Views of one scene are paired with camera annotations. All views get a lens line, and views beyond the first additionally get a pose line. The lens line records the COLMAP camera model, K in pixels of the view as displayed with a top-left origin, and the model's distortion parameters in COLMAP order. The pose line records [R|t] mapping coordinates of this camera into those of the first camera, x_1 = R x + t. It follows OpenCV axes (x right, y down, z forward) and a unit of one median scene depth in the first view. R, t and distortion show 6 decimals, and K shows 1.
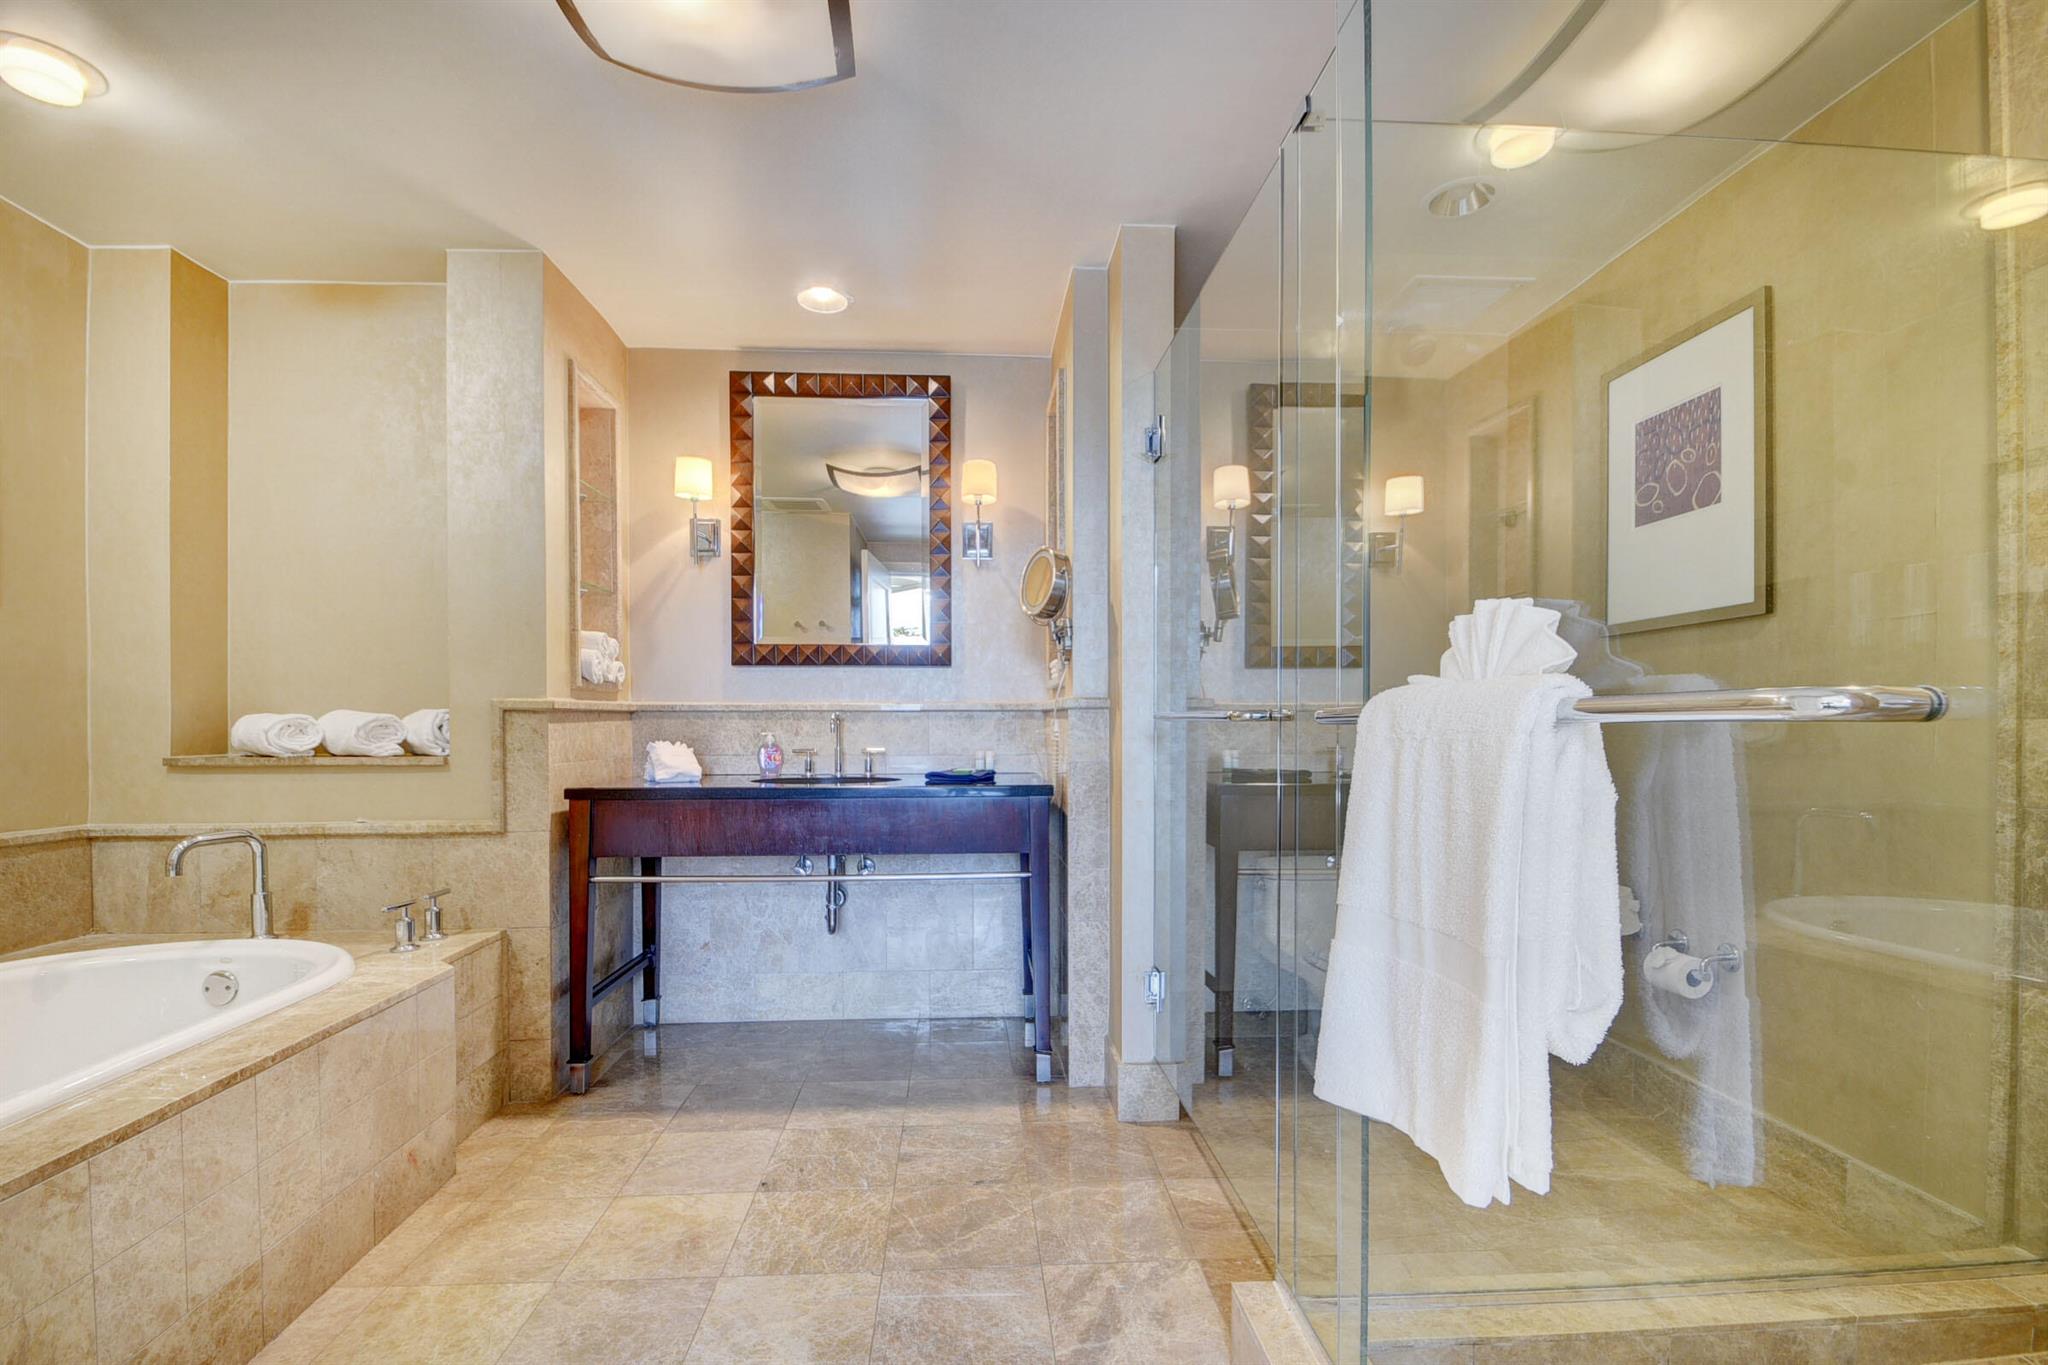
lens RADIAL K [[912.5, 0, 1059.1], [0, 912.5, 731.8], [0, 0, 1]] dist [0.012170, -0.009778]
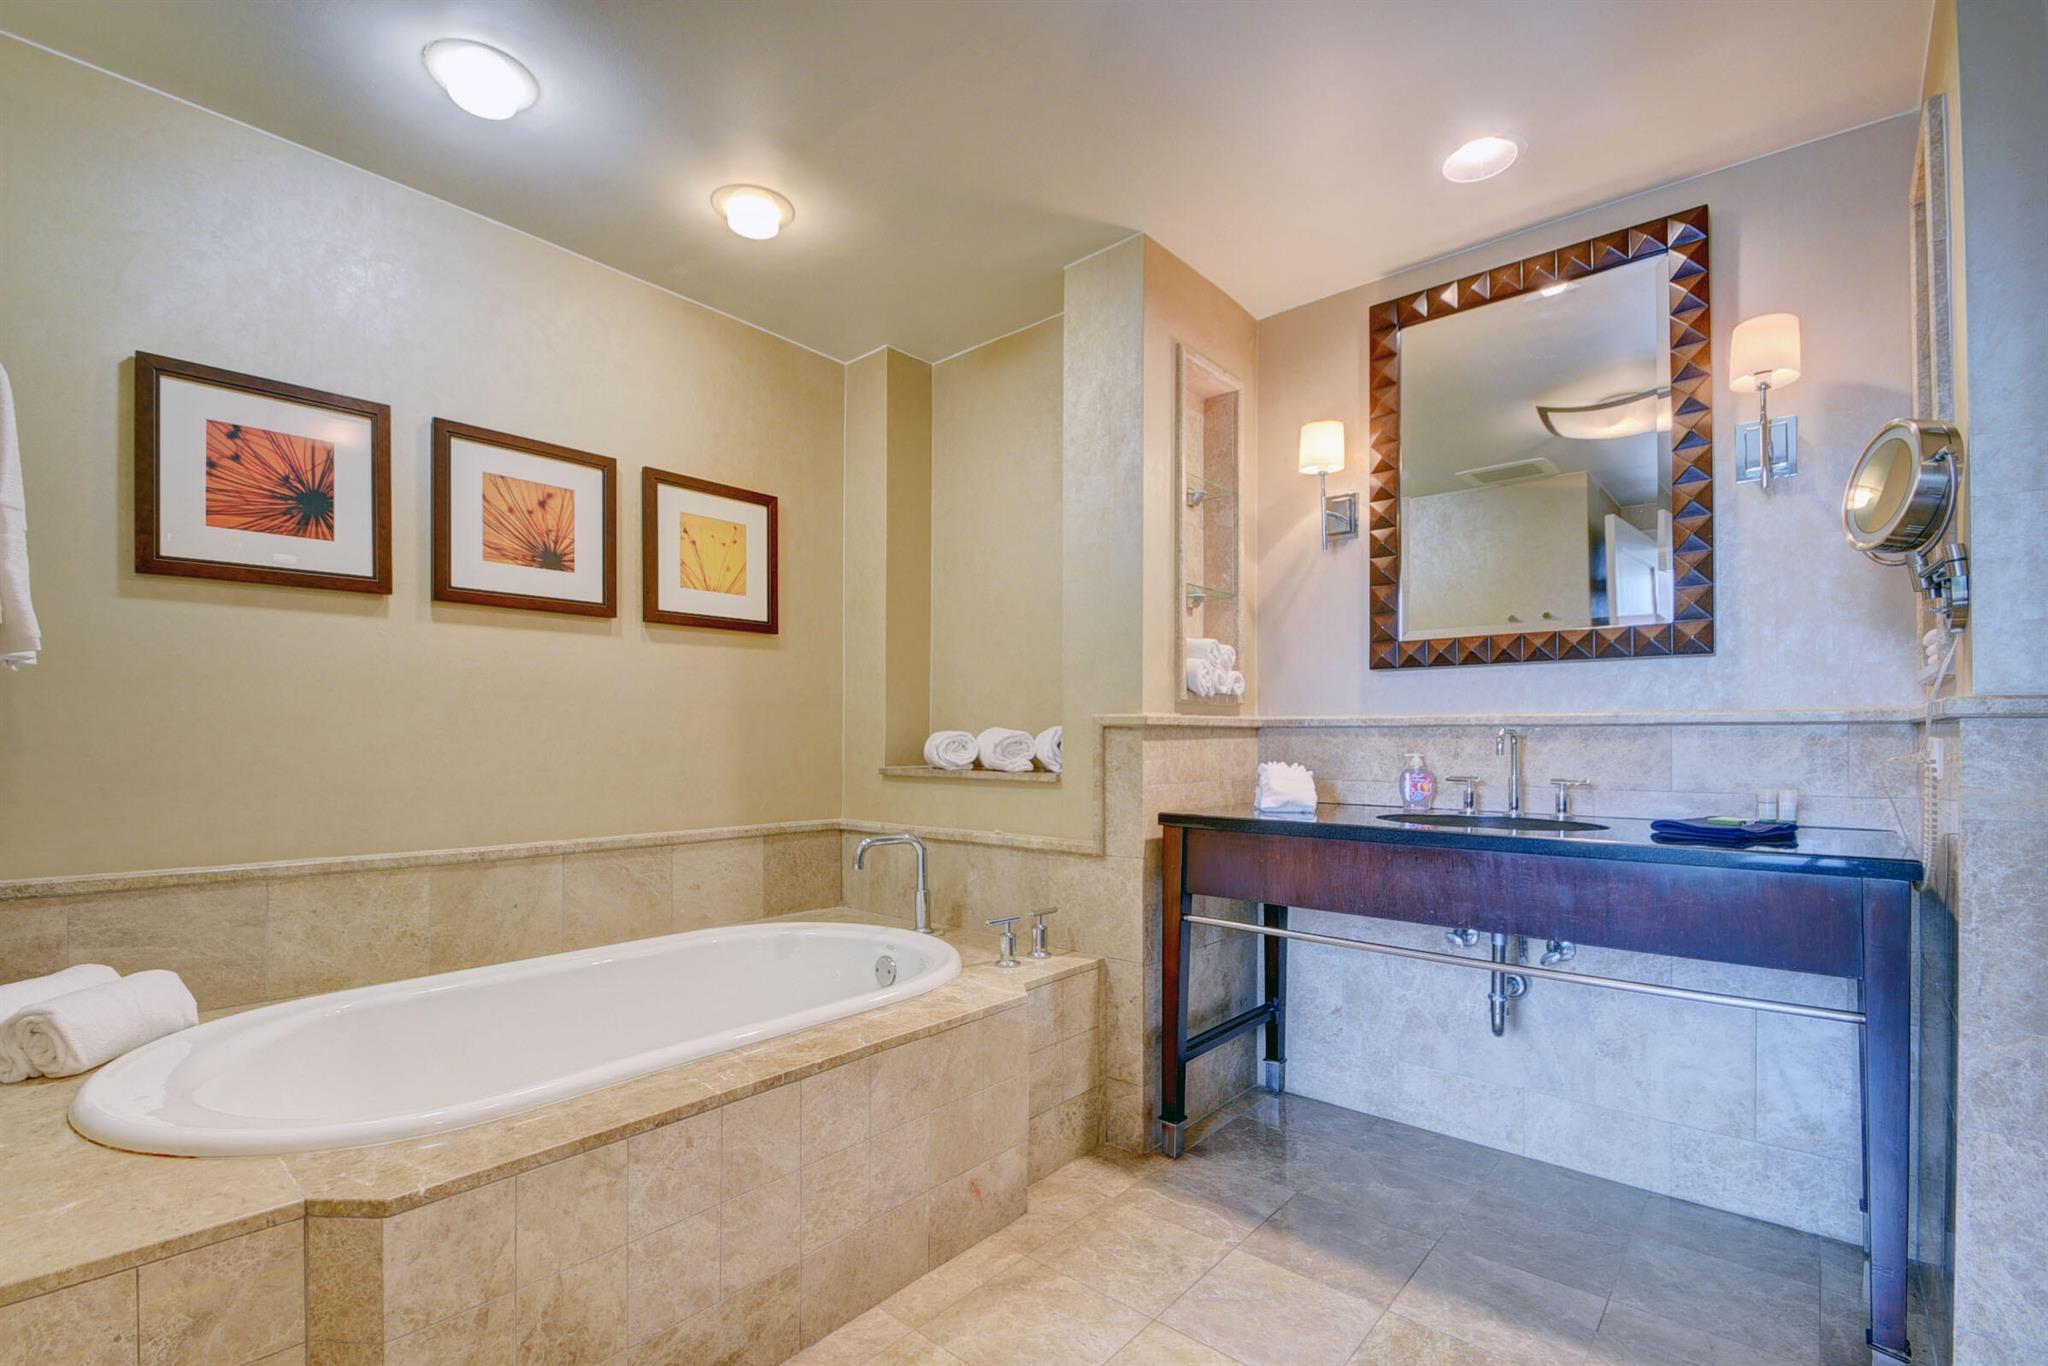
lens RADIAL K [[912.5, 0, 1023.1], [0, 912.5, 730.4], [0, 0, 1]] dist [0.012170, -0.009778]
pose [[0.680059, -0.002682, -0.733152, 0.029644], [-0.011140, 0.999840, -0.013991, -0.005076], [0.733073, 0.017682, 0.679921, 0.266604]]
